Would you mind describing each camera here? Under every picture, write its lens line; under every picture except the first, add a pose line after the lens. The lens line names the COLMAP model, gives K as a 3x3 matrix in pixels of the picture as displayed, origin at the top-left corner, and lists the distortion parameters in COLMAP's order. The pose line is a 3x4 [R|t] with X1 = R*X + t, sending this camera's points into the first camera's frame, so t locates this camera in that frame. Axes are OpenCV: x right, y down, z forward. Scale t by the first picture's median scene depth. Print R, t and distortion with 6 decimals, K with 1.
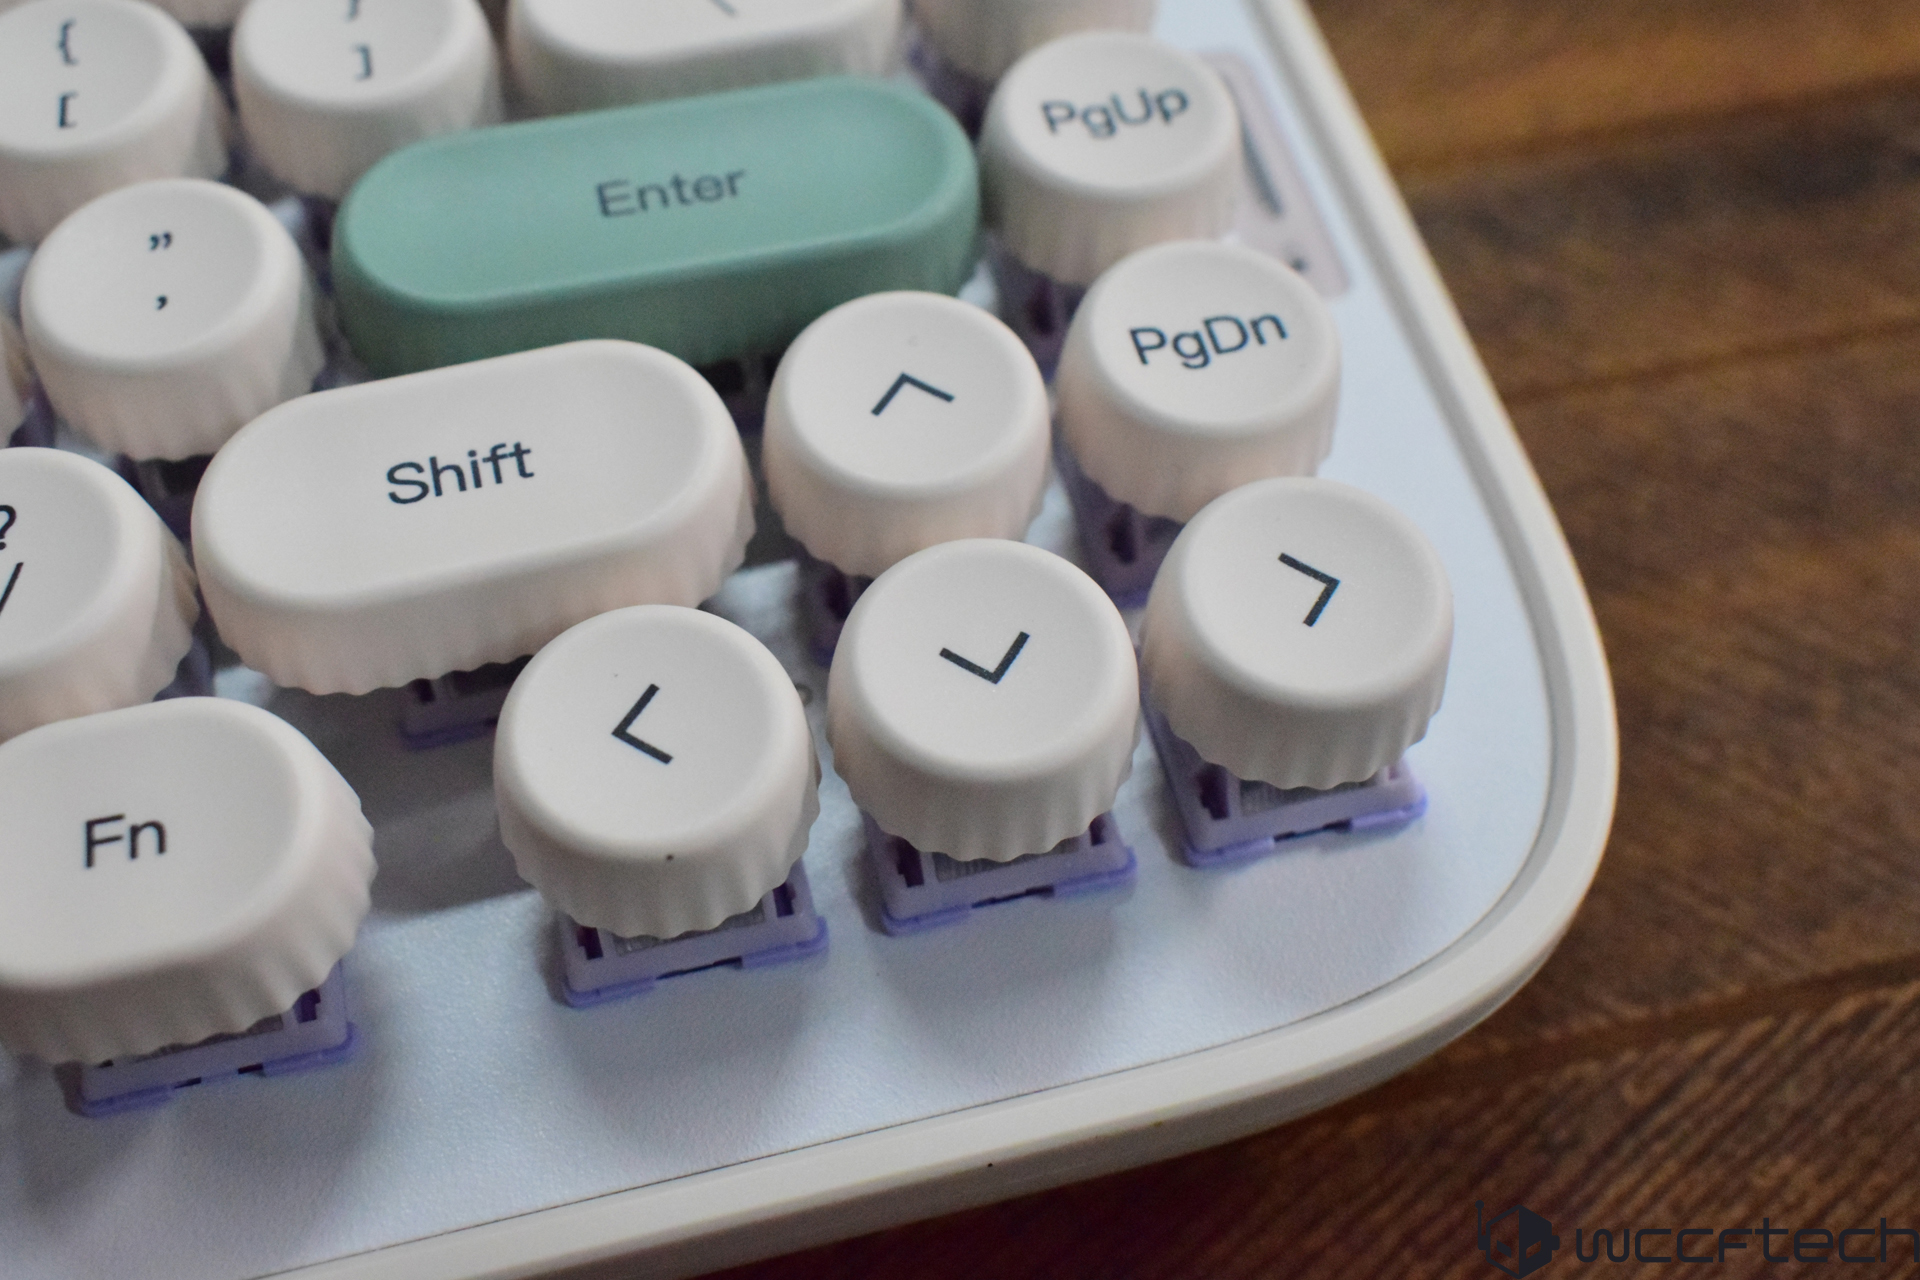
lens RADIAL K [[2090.6, 0, 951.7], [0, 2090.6, 635.6], [0, 0, 1]] dist [-0.025867, 0.000000]
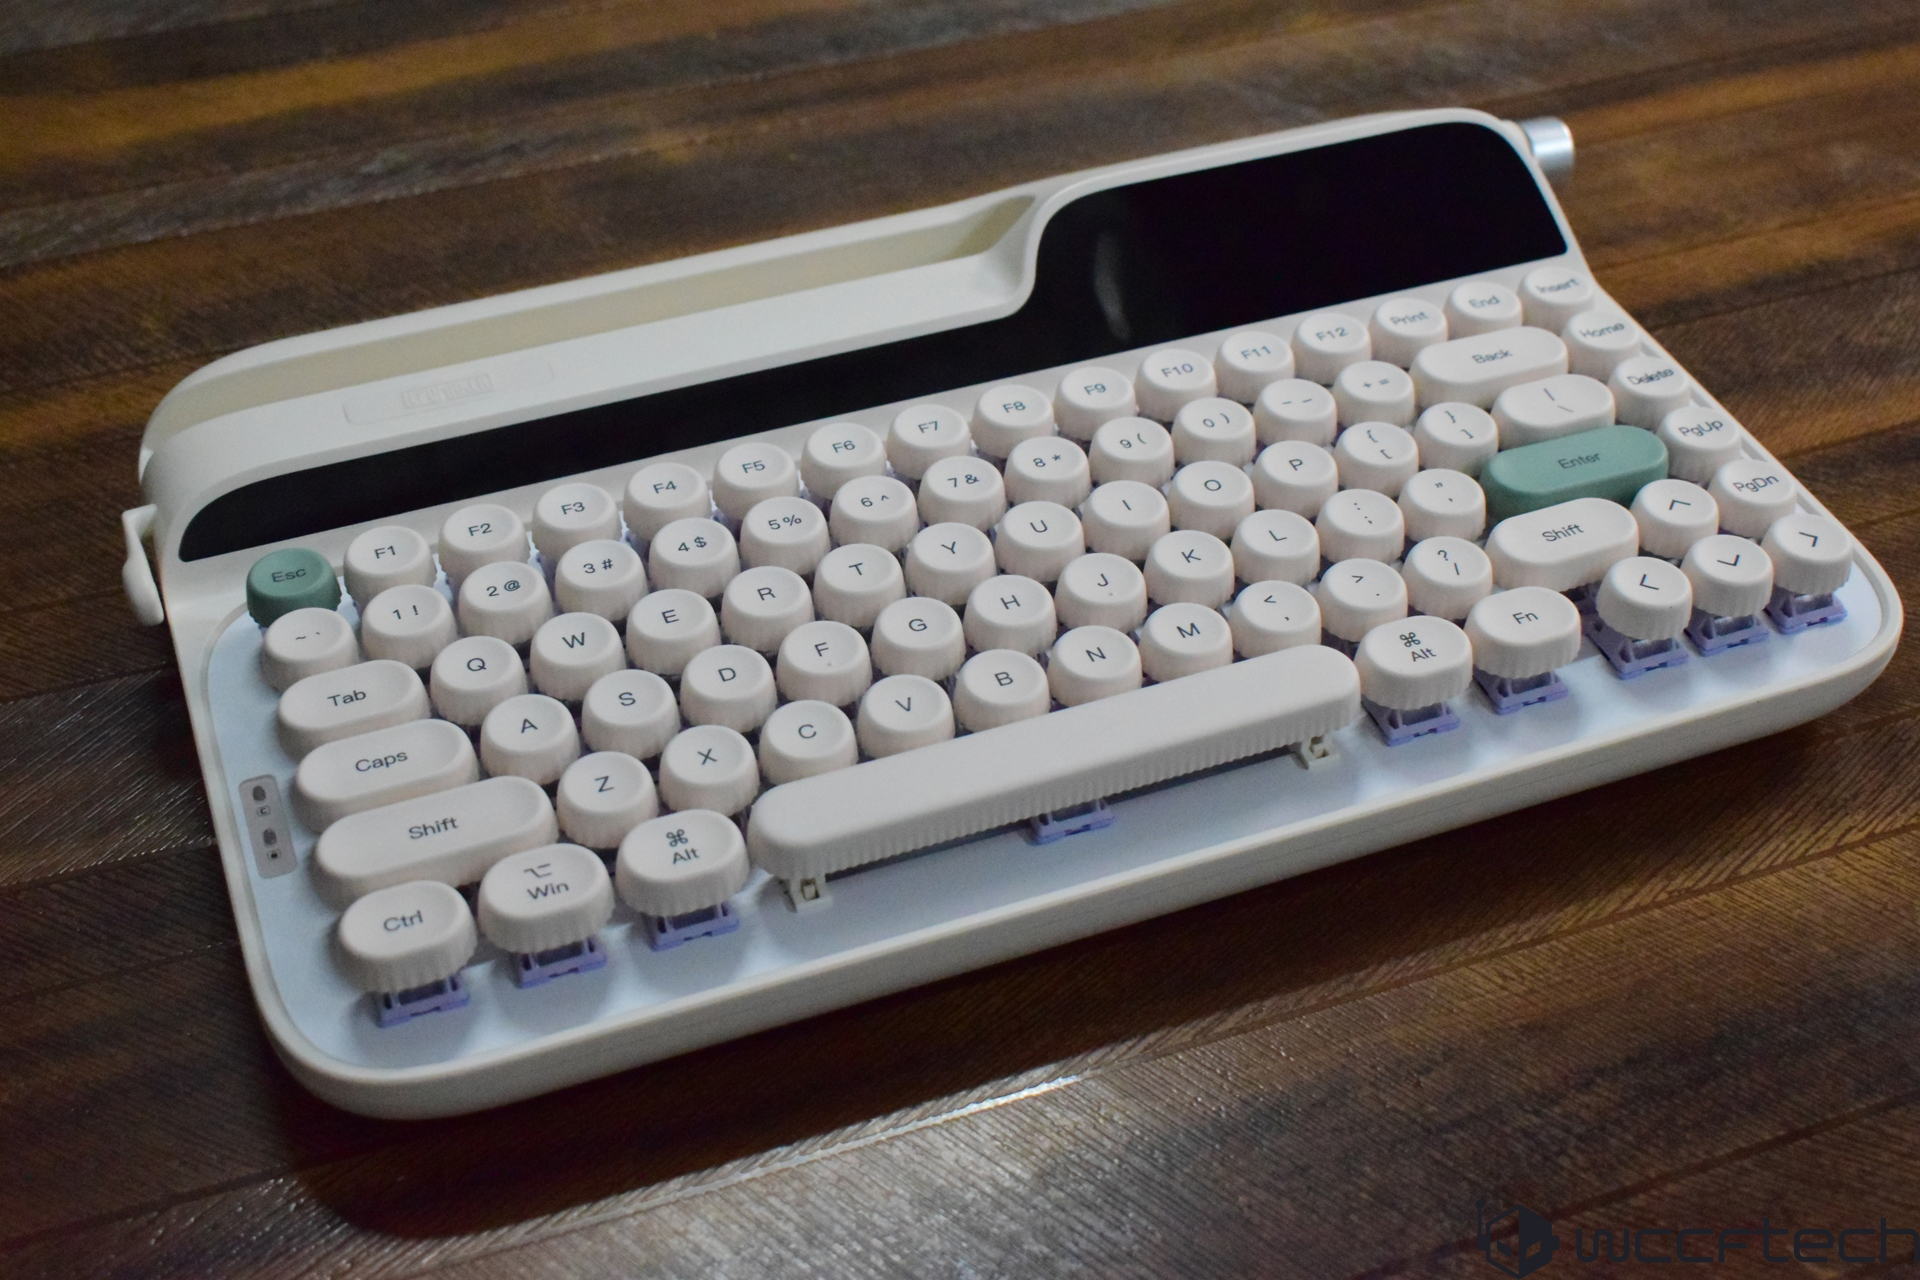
lens RADIAL K [[2432.0, 0, 946.9], [0, 2432.0, 639.4], [0, 0, 1]] dist [-0.030905, 0.000000]
pose [[0.993597, -0.095431, 0.060485, -1.417945], [0.108508, 0.955179, -0.275425, 1.020548], [-0.031489, 0.280225, 0.959418, -2.600391]]
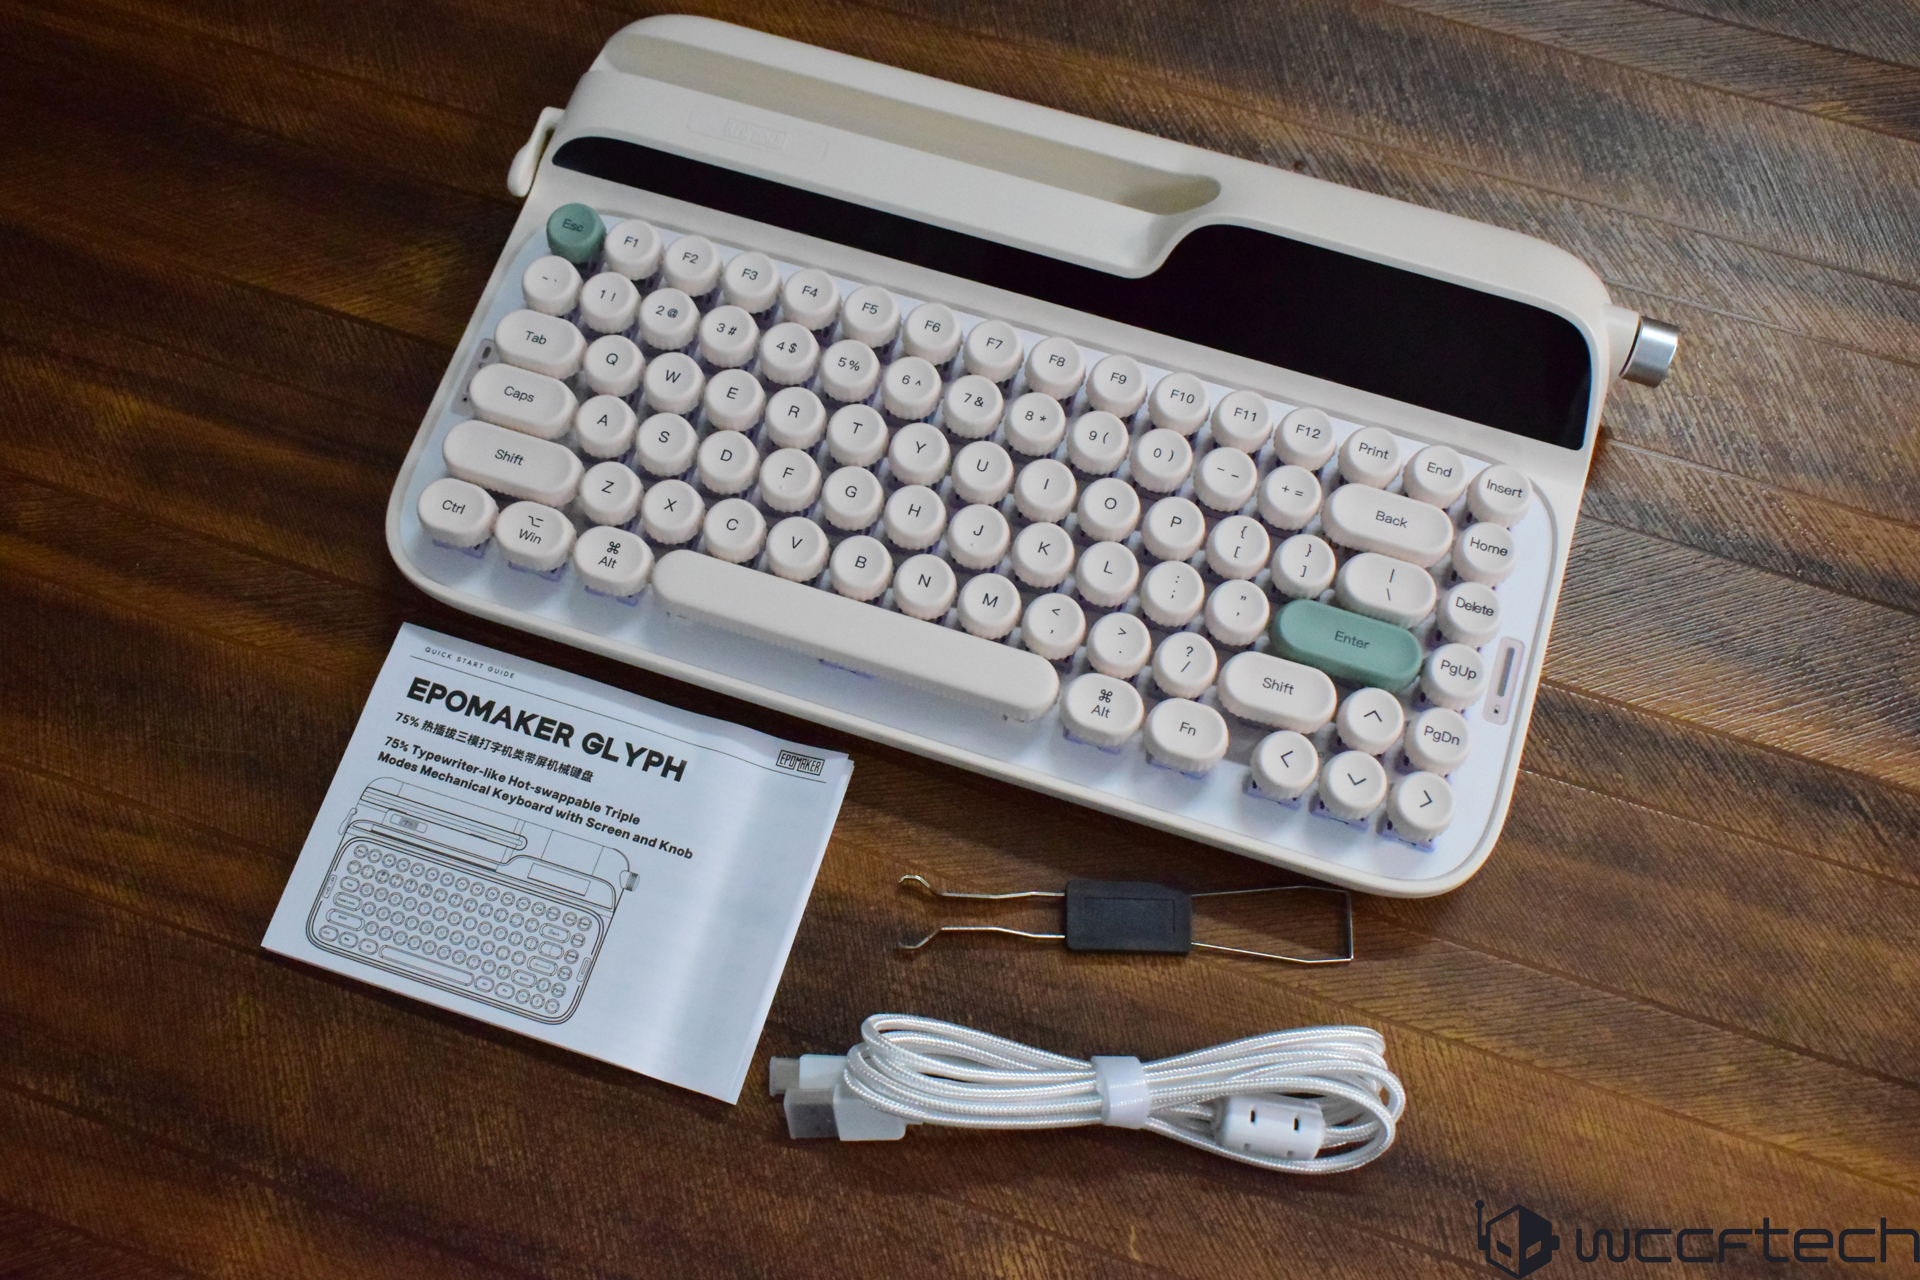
lens RADIAL K [[1874.8, 0, 969.7], [0, 1874.8, 624.4], [0, 0, 1]] dist [-0.036506, 0.000000]
pose [[0.840315, 0.491281, -0.229159, 0.073988], [-0.439620, 0.864918, 0.242180, -0.862489], [0.317183, -0.102765, 0.942780, -3.003136]]
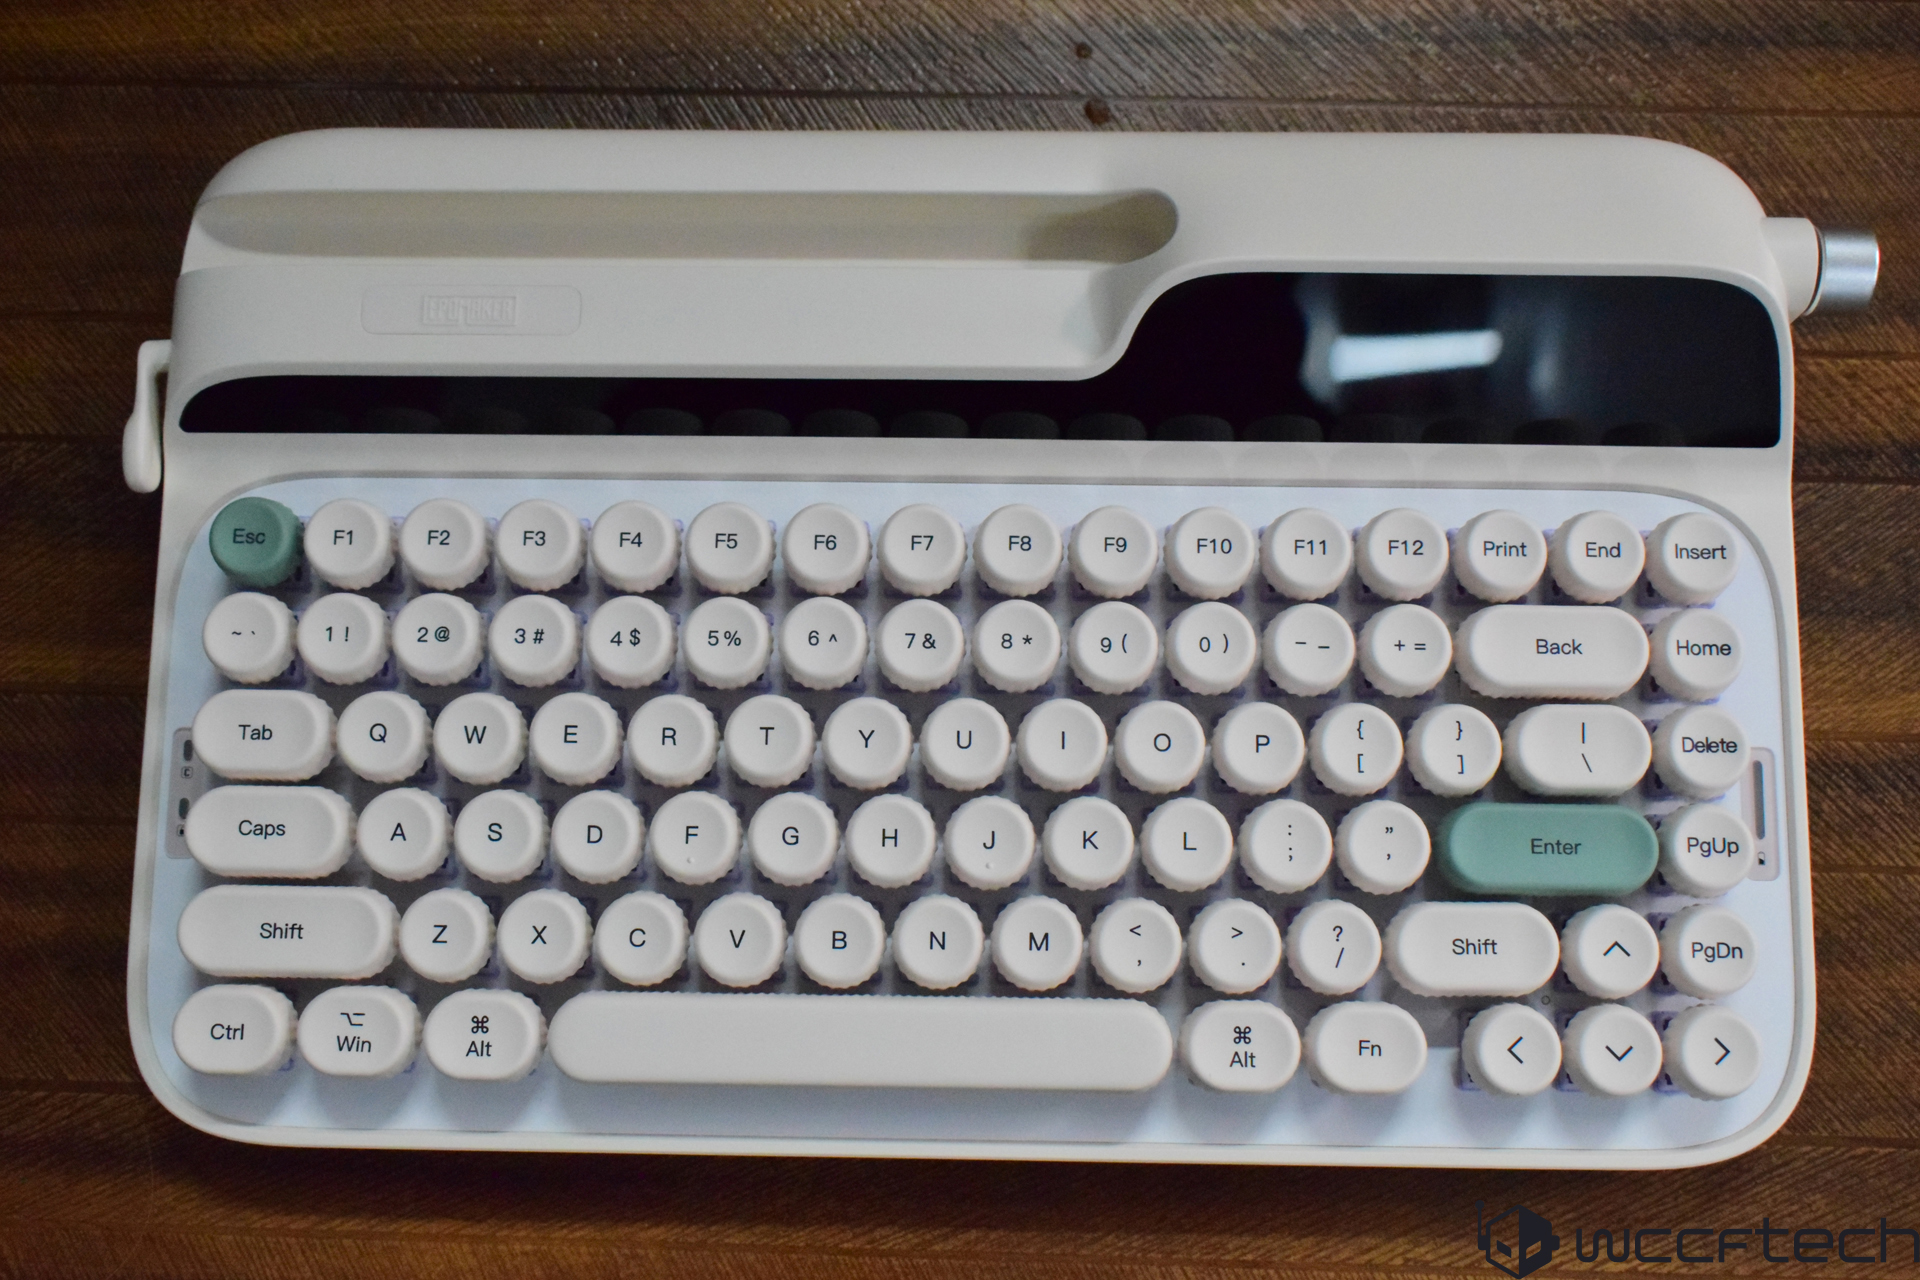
lens RADIAL K [[2090.6, 0, 962.5], [0, 2090.6, 623.4], [0, 0, 1]] dist [-0.025867, 0.000000]
pose [[0.962141, 0.254747, -0.096895, -0.772700], [-0.201112, 0.903513, 0.378441, -1.517293], [0.183953, -0.344627, 0.920540, -1.863185]]
